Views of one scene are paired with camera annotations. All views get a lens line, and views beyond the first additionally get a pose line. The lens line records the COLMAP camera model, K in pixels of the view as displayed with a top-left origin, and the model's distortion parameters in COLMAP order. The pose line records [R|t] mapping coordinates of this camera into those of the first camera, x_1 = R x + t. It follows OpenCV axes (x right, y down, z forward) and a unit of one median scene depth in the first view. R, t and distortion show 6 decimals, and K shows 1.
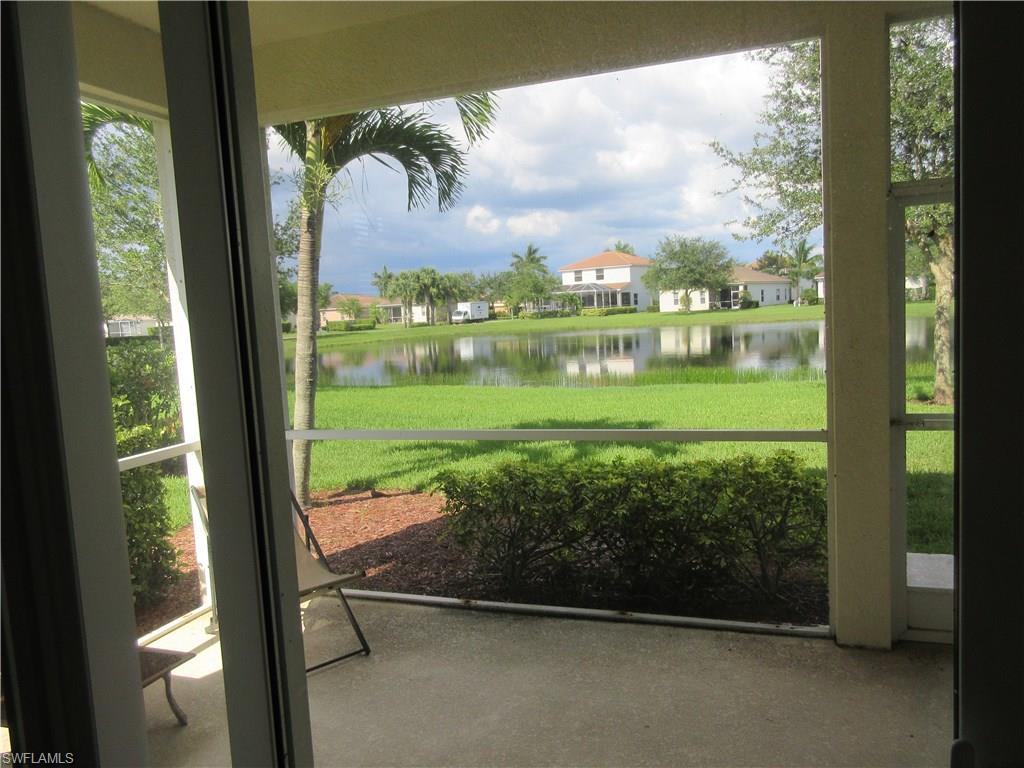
lens RADIAL K [[762.1, 0, 512.0], [0, 762.1, 384.0], [0, 0, 1]] dist [-0.004130, 0.002144]
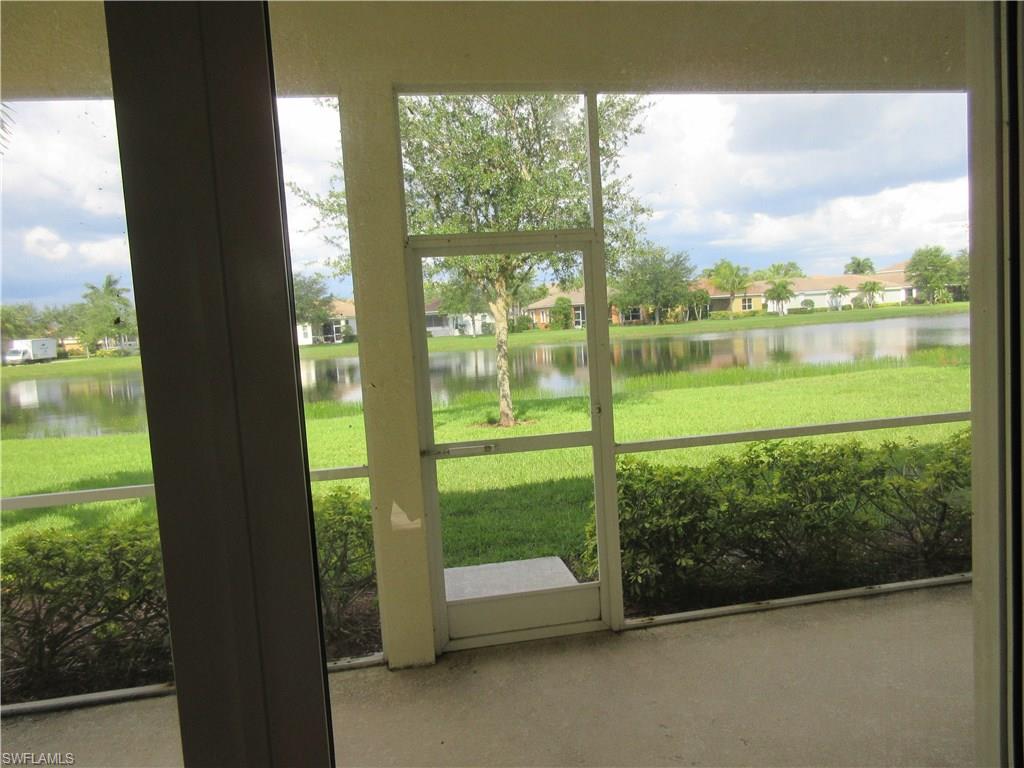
lens RADIAL K [[760.2, 0, 512.0], [0, 760.2, 384.0], [0, 0, 1]] dist [0.006346, 0.005597]
pose [[0.875868, -0.039529, 0.480929, 0.024036], [0.060722, 0.997746, -0.028579, -0.002780], [-0.478715, 0.054234, 0.876293, -0.006355]]
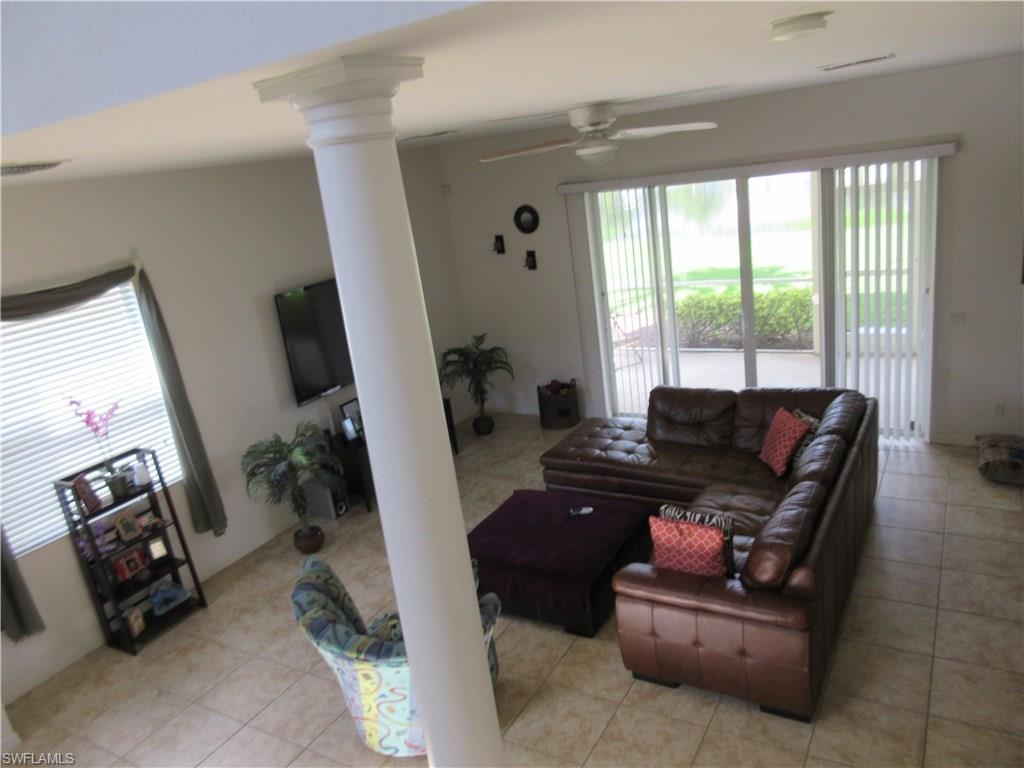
lens RADIAL K [[762.1, 0, 512.0], [0, 762.1, 384.0], [0, 0, 1]] dist [-0.004130, 0.002144]
pose [[0.981084, -0.016847, -0.192849, -0.036661], [0.056706, 0.977517, 0.203087, -0.050604], [0.185091, -0.210181, 0.959982, -0.528224]]
